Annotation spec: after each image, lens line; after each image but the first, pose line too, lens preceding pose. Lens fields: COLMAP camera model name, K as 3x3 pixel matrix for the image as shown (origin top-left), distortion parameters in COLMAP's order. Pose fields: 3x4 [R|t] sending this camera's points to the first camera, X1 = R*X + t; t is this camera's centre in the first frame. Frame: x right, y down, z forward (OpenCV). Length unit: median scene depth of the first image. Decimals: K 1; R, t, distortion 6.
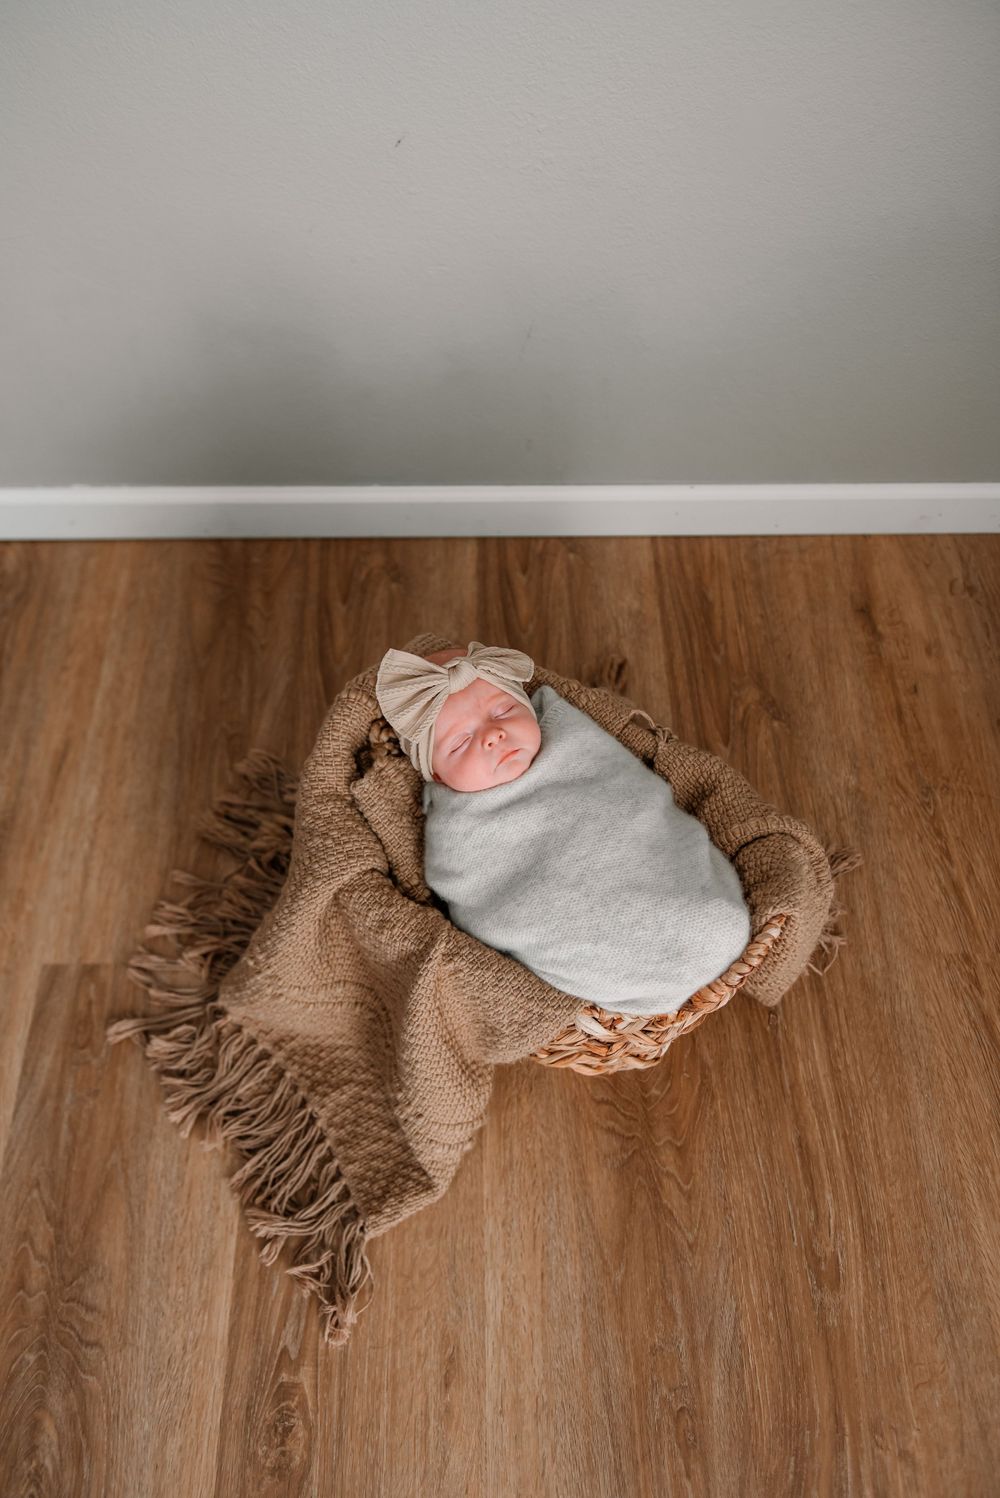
lens RADIAL K [[1191.3, 0, 500.0], [0, 1191.3, 749.0], [0, 0, 1]] dist [0.000462, -0.008730]
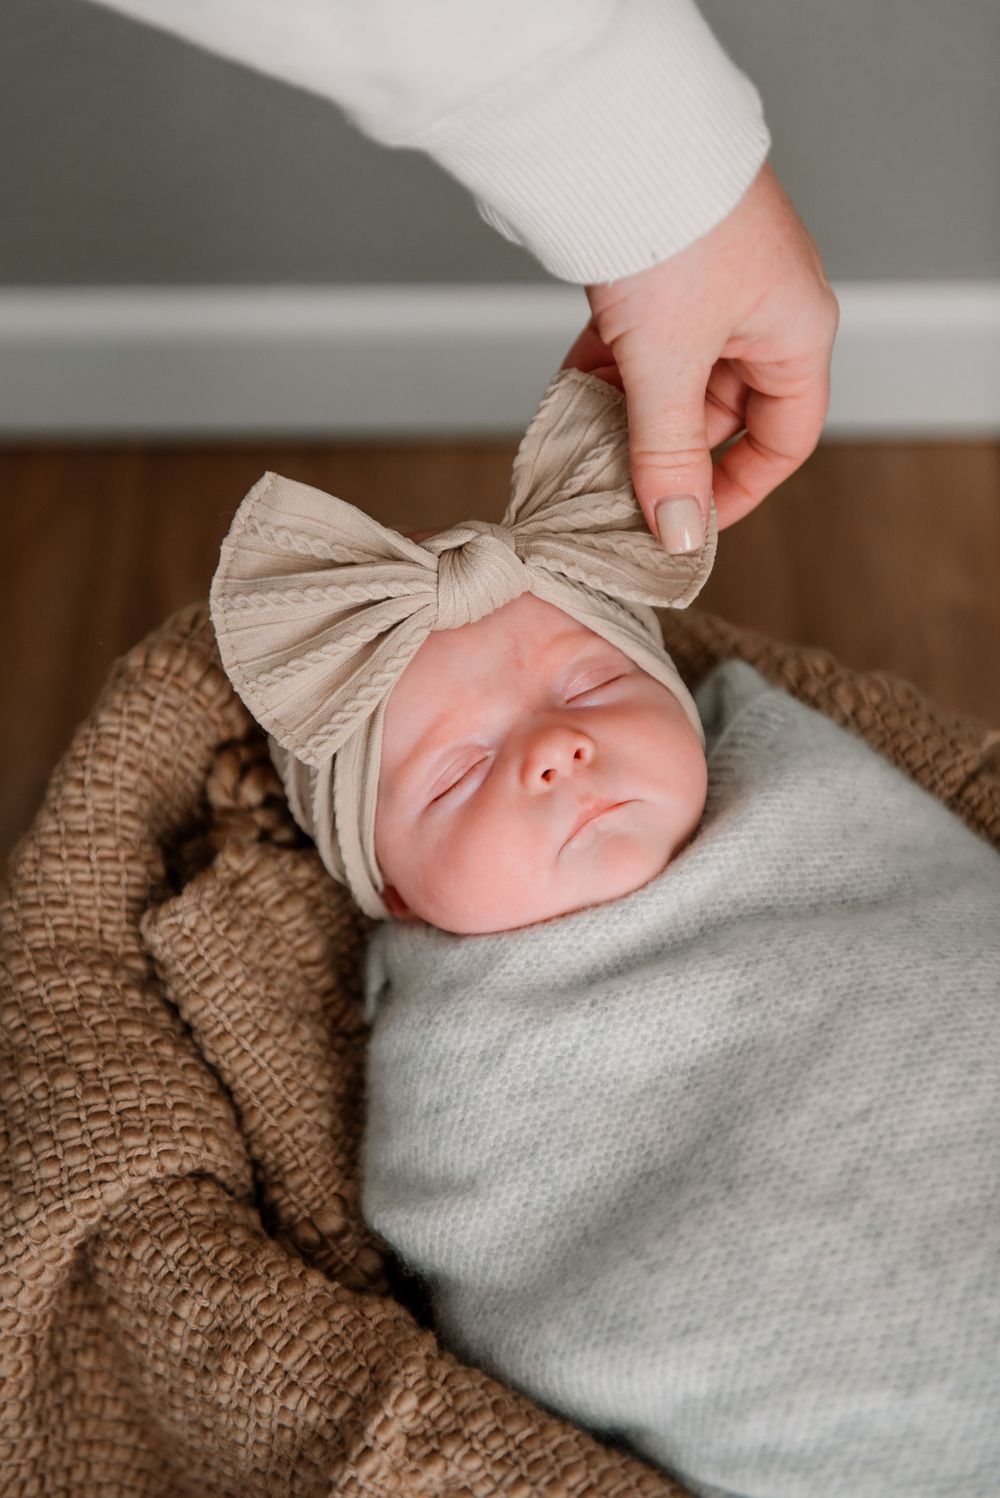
lens RADIAL K [[2603.9, 0, 500.0], [0, 2603.9, 749.0], [0, 0, 1]] dist [0.075339, 0.009221]
pose [[0.999048, 0.001940, -0.043592, 0.004620], [-0.009489, 0.984762, -0.173649, 0.100110], [0.042591, 0.173897, 0.983842, 0.261619]]
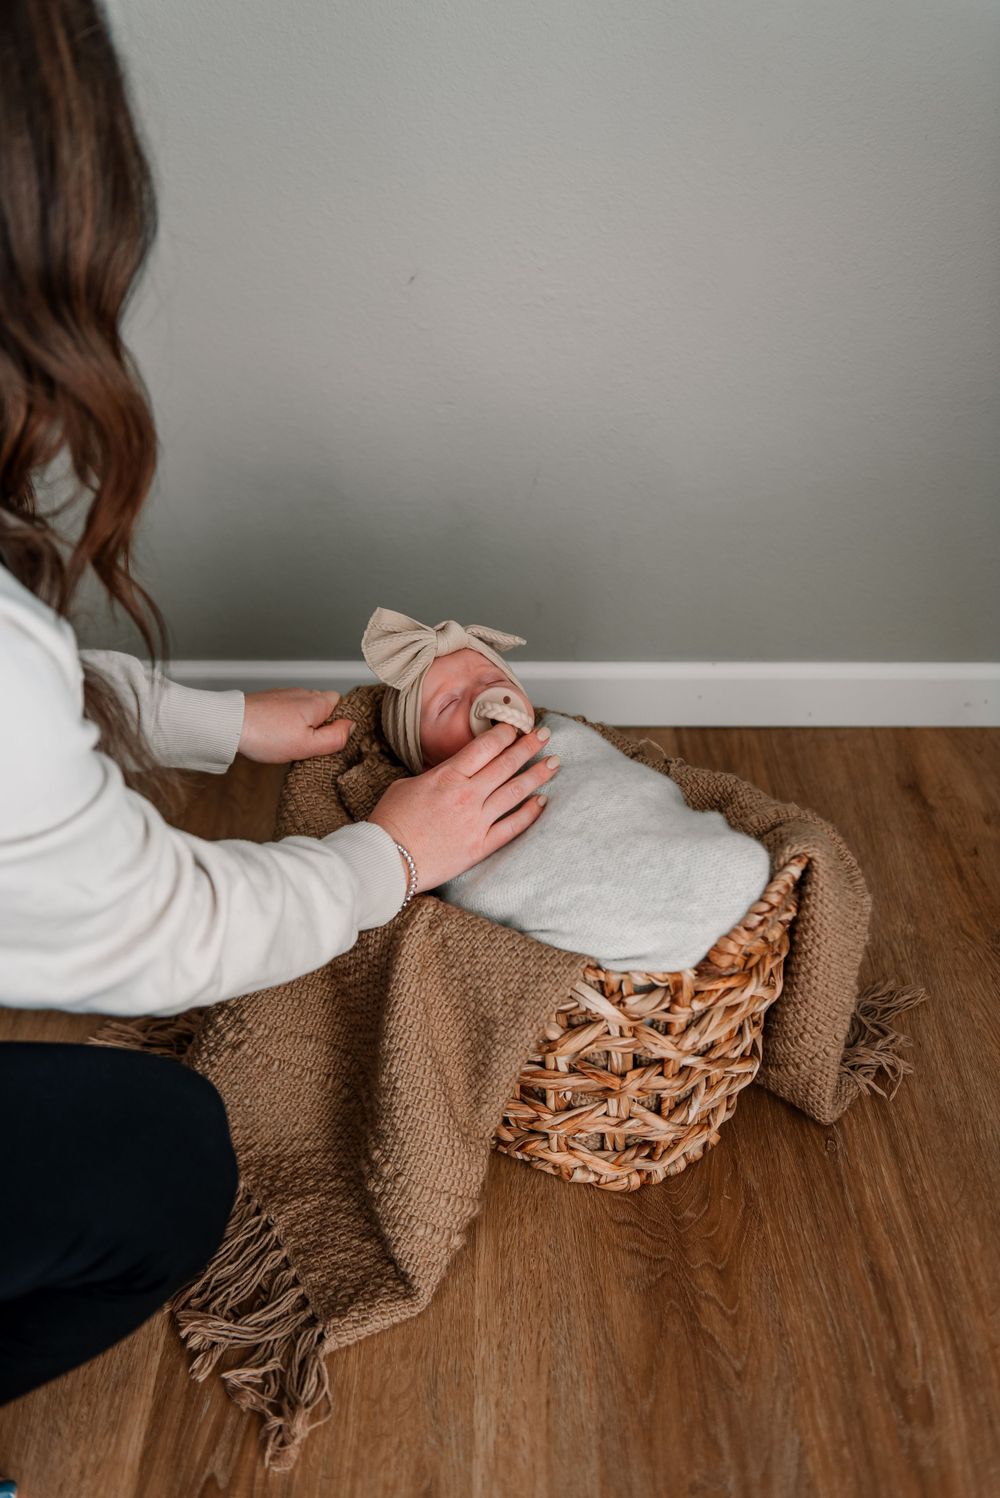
lens RADIAL K [[1516.6, 0, 500.0], [0, 1516.6, 749.0], [0, 0, 1]] dist [-0.010413, 0.022976]
pose [[0.999754, -0.001047, -0.022174, 0.026424], [-0.008447, 0.905784, -0.423656, 0.471252], [0.020529, 0.423739, 0.905552, -0.077835]]
